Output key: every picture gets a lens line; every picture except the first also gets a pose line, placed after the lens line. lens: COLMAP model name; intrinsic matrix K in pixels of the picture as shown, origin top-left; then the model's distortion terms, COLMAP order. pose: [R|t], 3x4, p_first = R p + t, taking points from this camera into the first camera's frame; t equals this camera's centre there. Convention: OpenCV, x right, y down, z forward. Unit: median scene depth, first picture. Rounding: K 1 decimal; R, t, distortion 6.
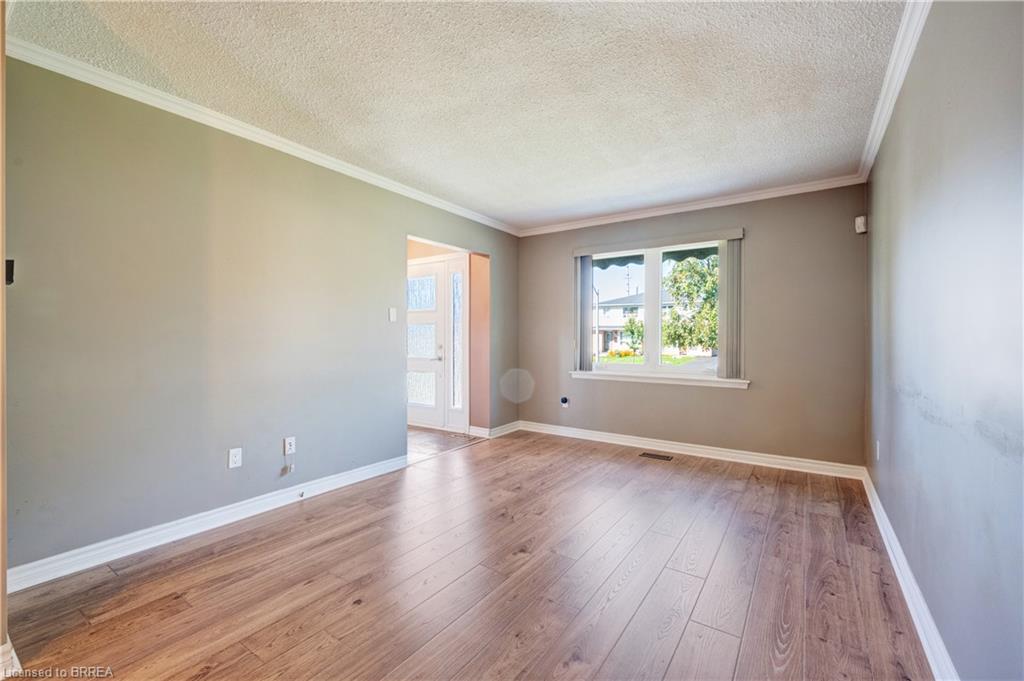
lens RADIAL K [[424.5, 0, 516.0], [0, 424.5, 328.5], [0, 0, 1]] dist [-0.000916, -0.000090]
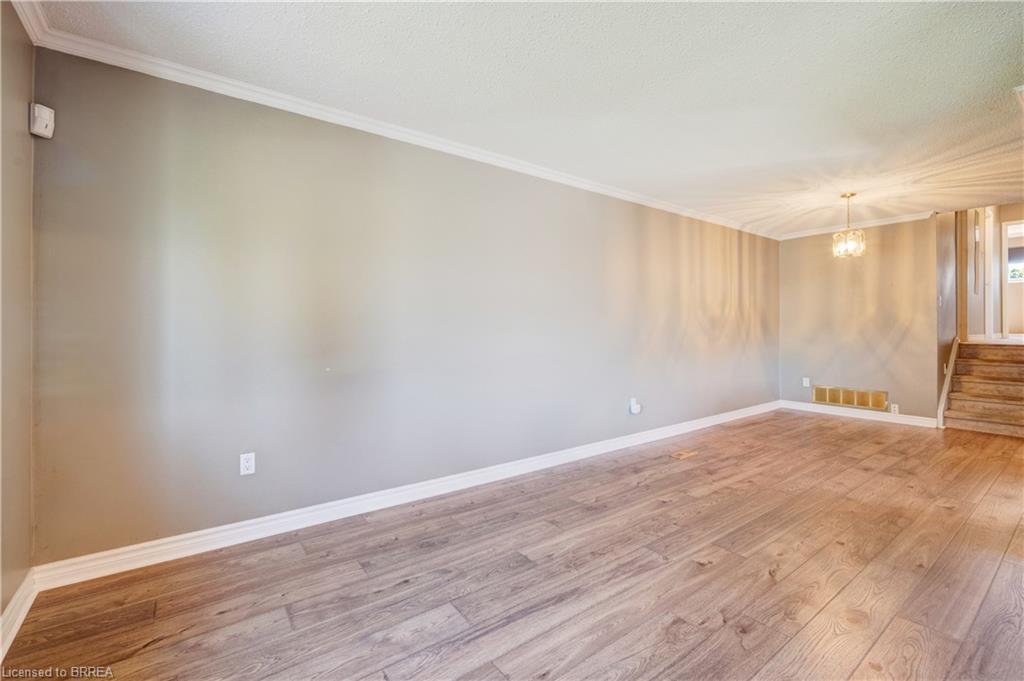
lens RADIAL K [[447.3, 0, 514.6], [0, 447.3, 323.8], [0, 0, 1]] dist [-0.000275, 0.000135]
pose [[-0.945489, 0.001671, 0.325649, 0.067362], [-0.009143, 0.999456, -0.031673, 0.034639], [-0.325525, -0.032924, -0.944960, 1.693961]]
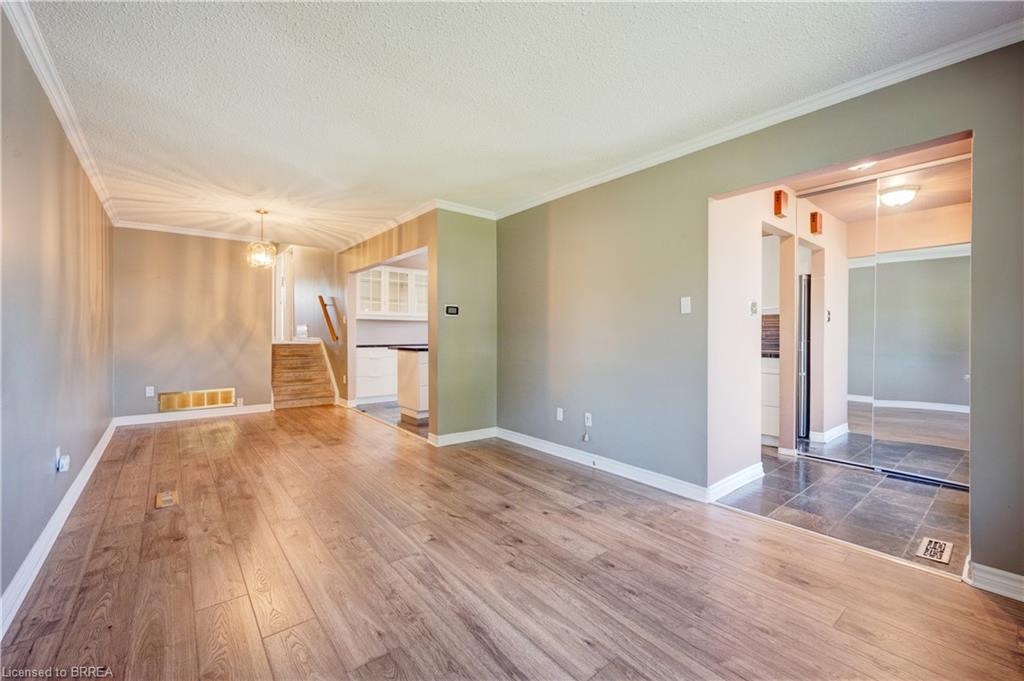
lens RADIAL K [[424.5, 0, 516.0], [0, 424.5, 328.5], [0, 0, 1]] dist [-0.000916, -0.000090]
pose [[-0.279997, -0.013910, -0.959900, 0.788850], [0.019469, 0.999607, -0.020165, 0.029446], [0.959803, -0.024334, -0.279616, 1.233001]]
